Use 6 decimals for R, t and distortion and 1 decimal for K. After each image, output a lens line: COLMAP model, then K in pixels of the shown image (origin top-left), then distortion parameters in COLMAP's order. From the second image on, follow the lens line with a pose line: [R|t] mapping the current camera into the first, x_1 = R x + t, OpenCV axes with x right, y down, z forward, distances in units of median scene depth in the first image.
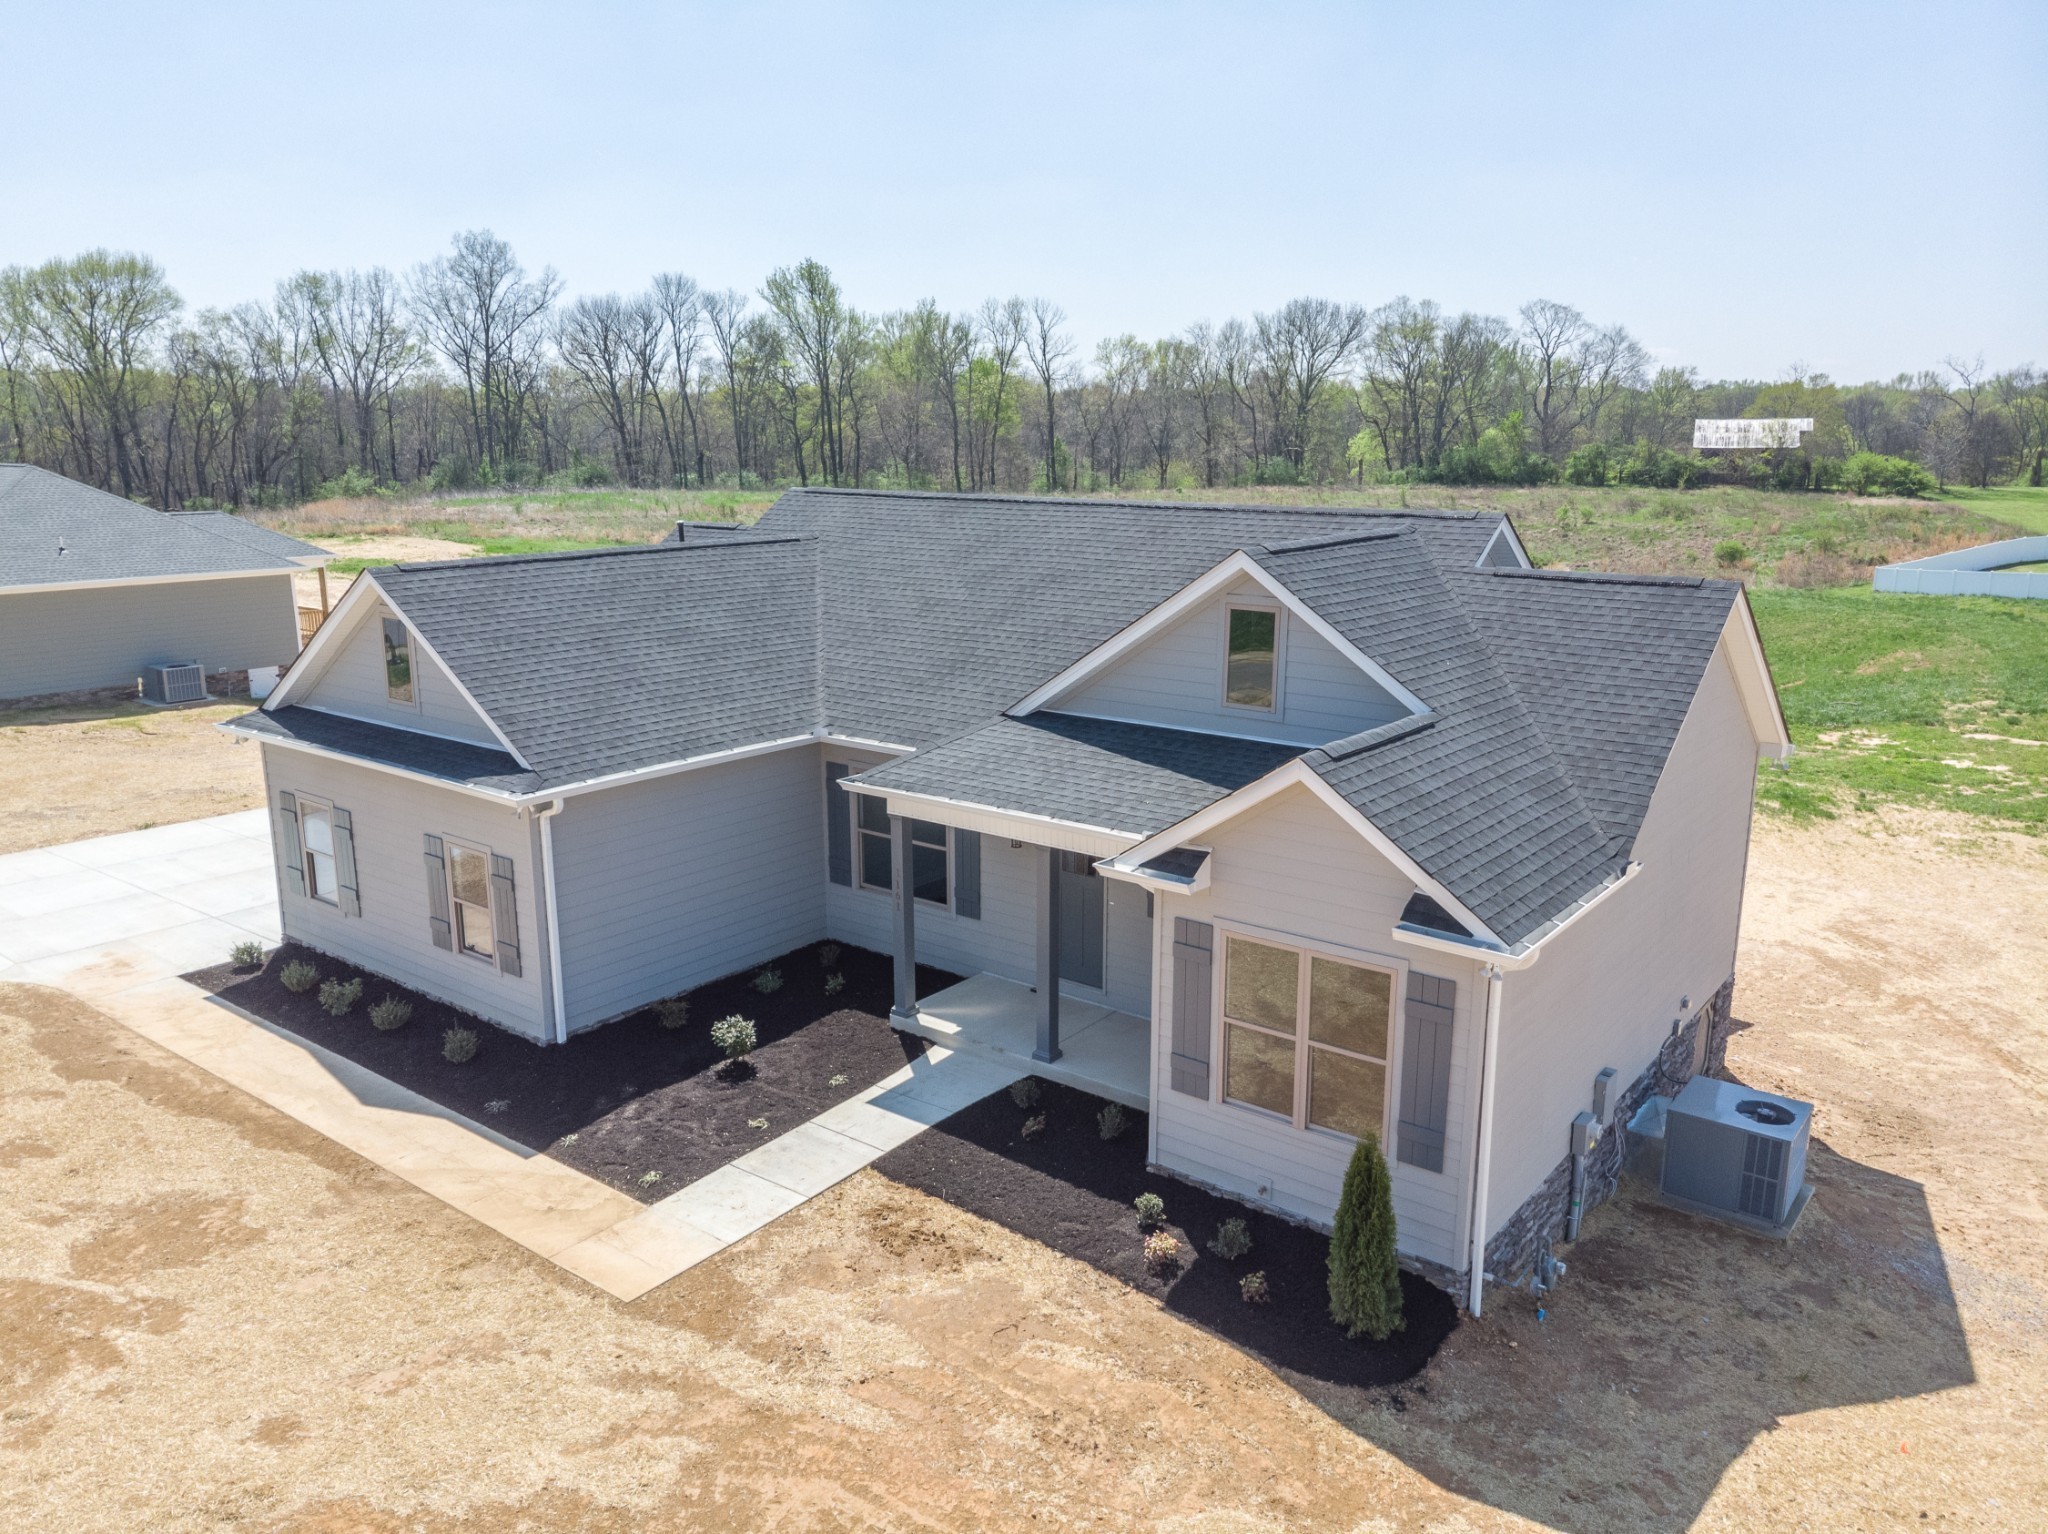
lens RADIAL K [[1508.3, 0, 1050.0], [0, 1508.3, 775.4], [0, 0, 1]] dist [0.016233, 0.004673]
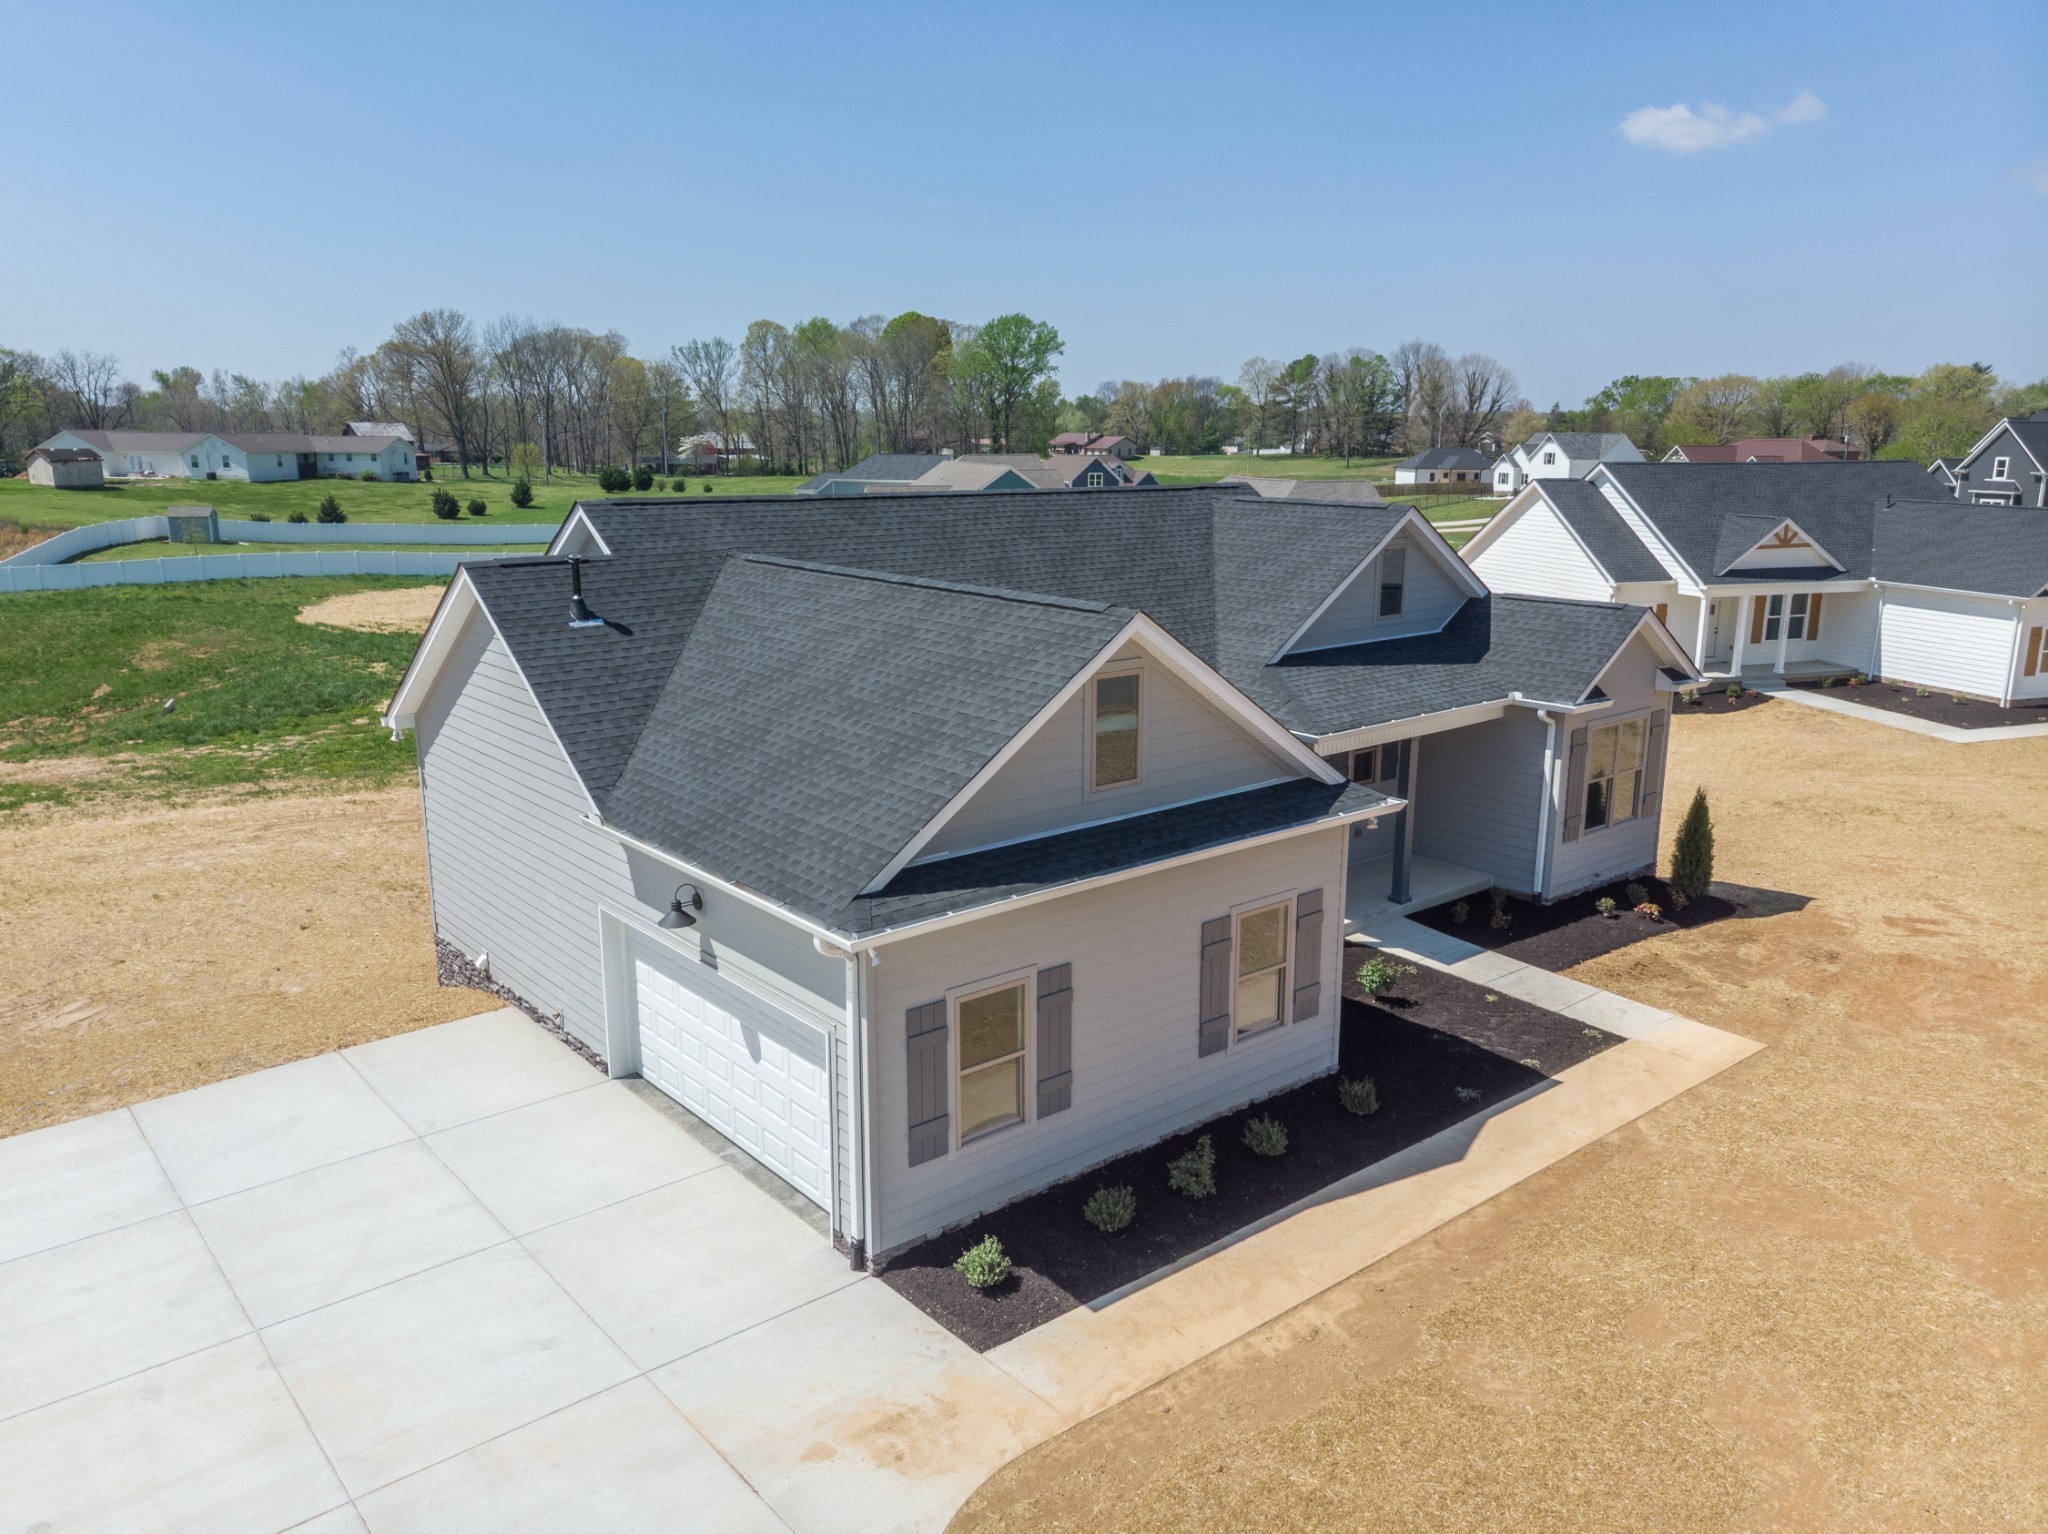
lens RADIAL K [[1508.3, 0, 1050.0], [0, 1508.3, 775.4], [0, 0, 1]] dist [0.016233, 0.004673]
pose [[0.205031, -0.227148, 0.952033, -1.296994], [0.210112, 0.960235, 0.183855, -0.223374], [-0.955937, 0.162338, 0.244604, 0.955197]]
